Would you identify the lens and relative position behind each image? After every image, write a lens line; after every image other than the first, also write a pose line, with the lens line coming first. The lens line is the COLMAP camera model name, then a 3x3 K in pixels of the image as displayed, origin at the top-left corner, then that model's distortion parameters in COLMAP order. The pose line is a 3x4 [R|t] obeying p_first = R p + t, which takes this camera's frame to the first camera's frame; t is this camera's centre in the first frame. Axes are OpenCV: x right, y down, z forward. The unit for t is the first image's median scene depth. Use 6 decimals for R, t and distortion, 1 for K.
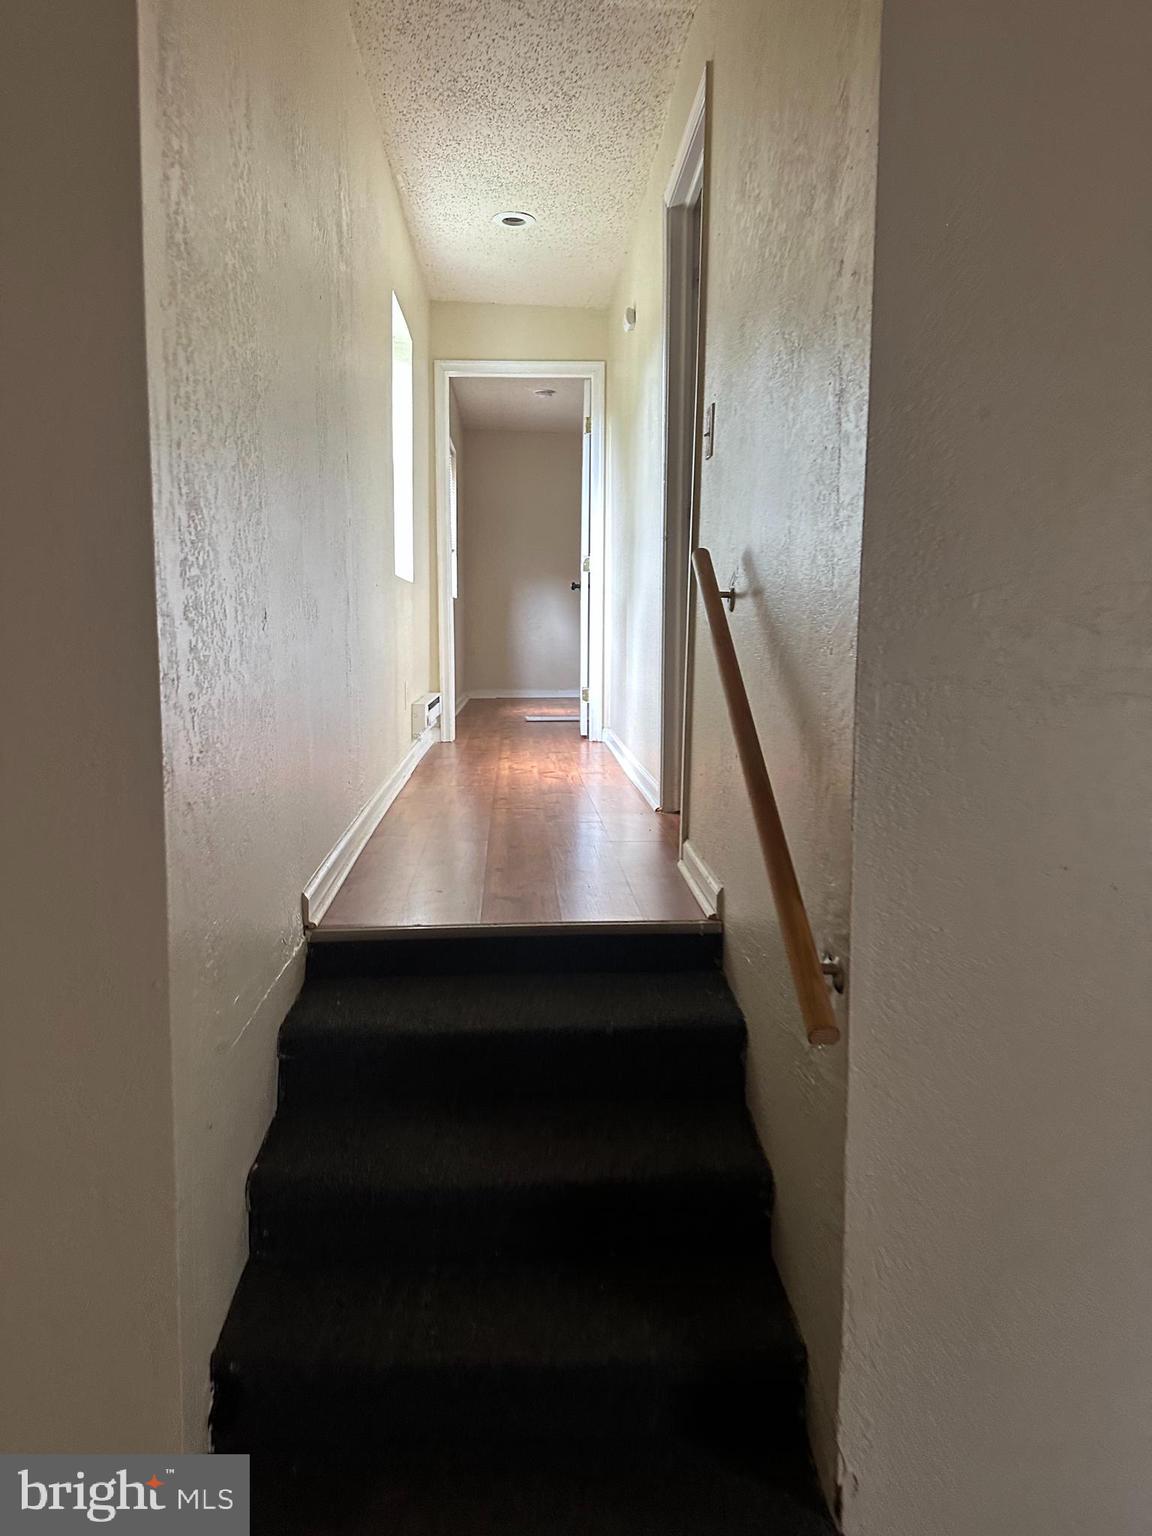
lens RADIAL K [[1094.2, 0, 578.1], [0, 1094.2, 775.3], [0, 0, 1]] dist [0.035856, -0.021824]
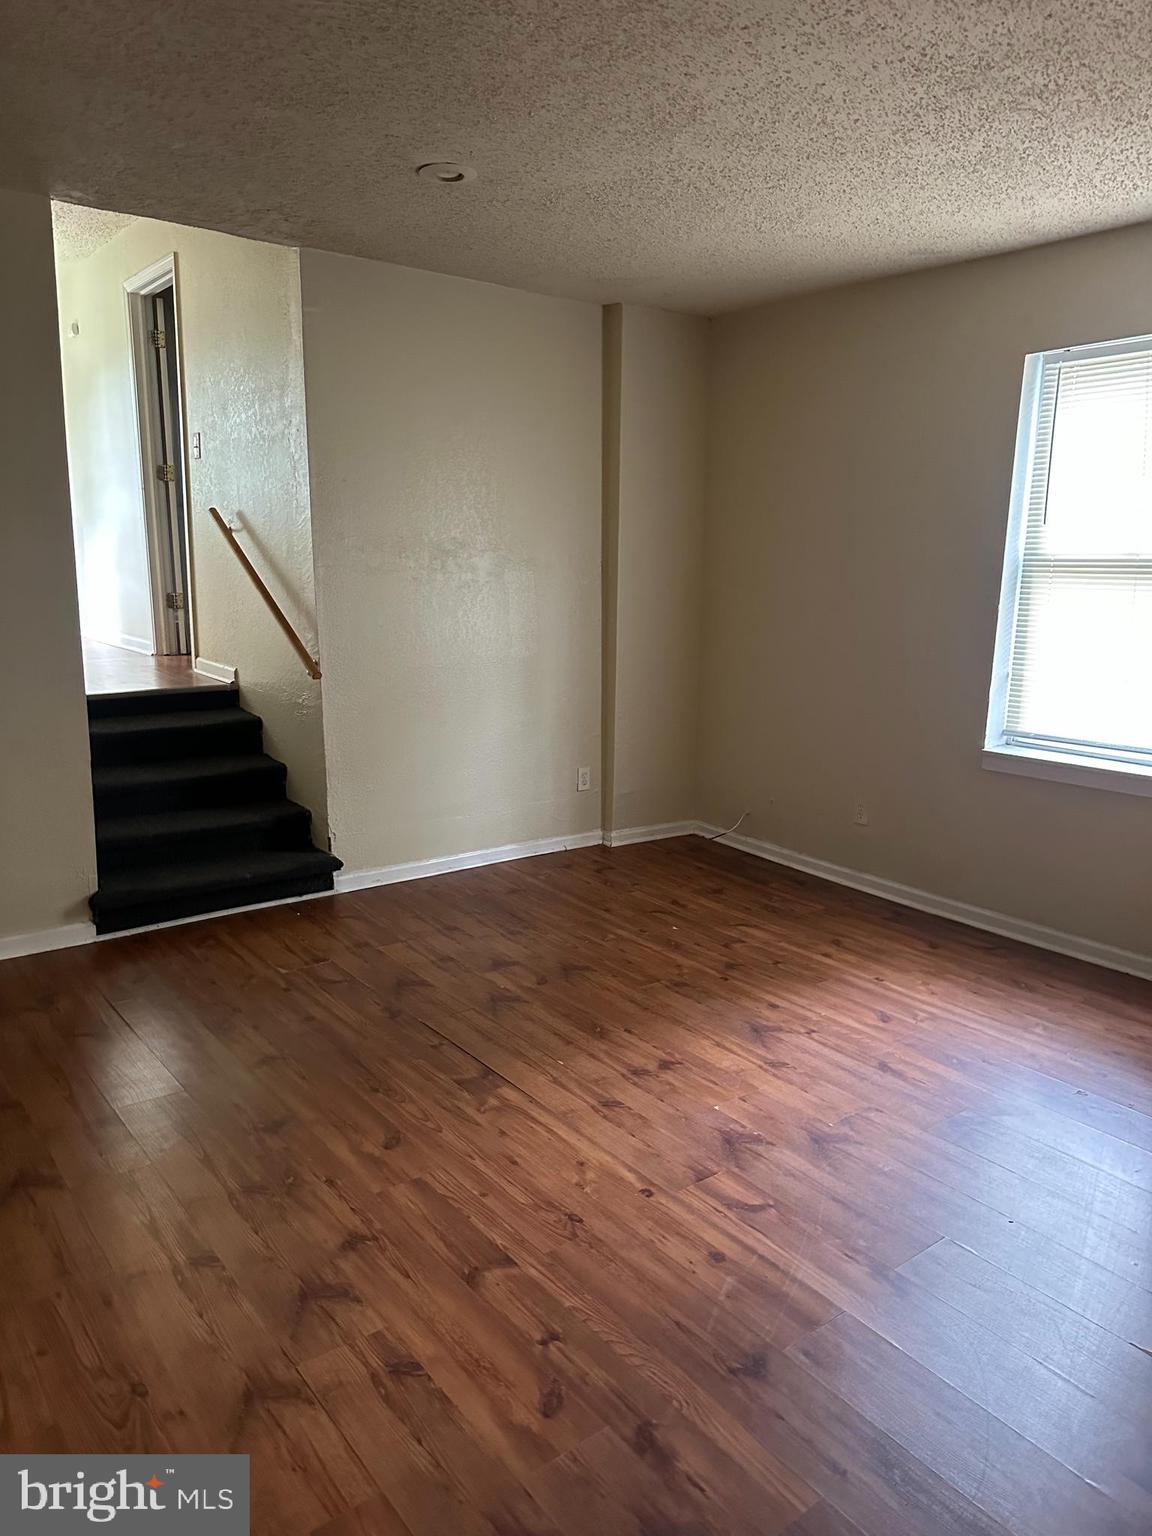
lens RADIAL K [[1094.2, 0, 579.9], [0, 1094.2, 770.0], [0, 0, 1]] dist [0.035856, -0.021824]
pose [[0.828102, -0.117952, 0.548028, -0.568295], [0.073918, 0.992052, 0.101826, 0.144963], [-0.555683, -0.043813, 0.830239, -1.290470]]
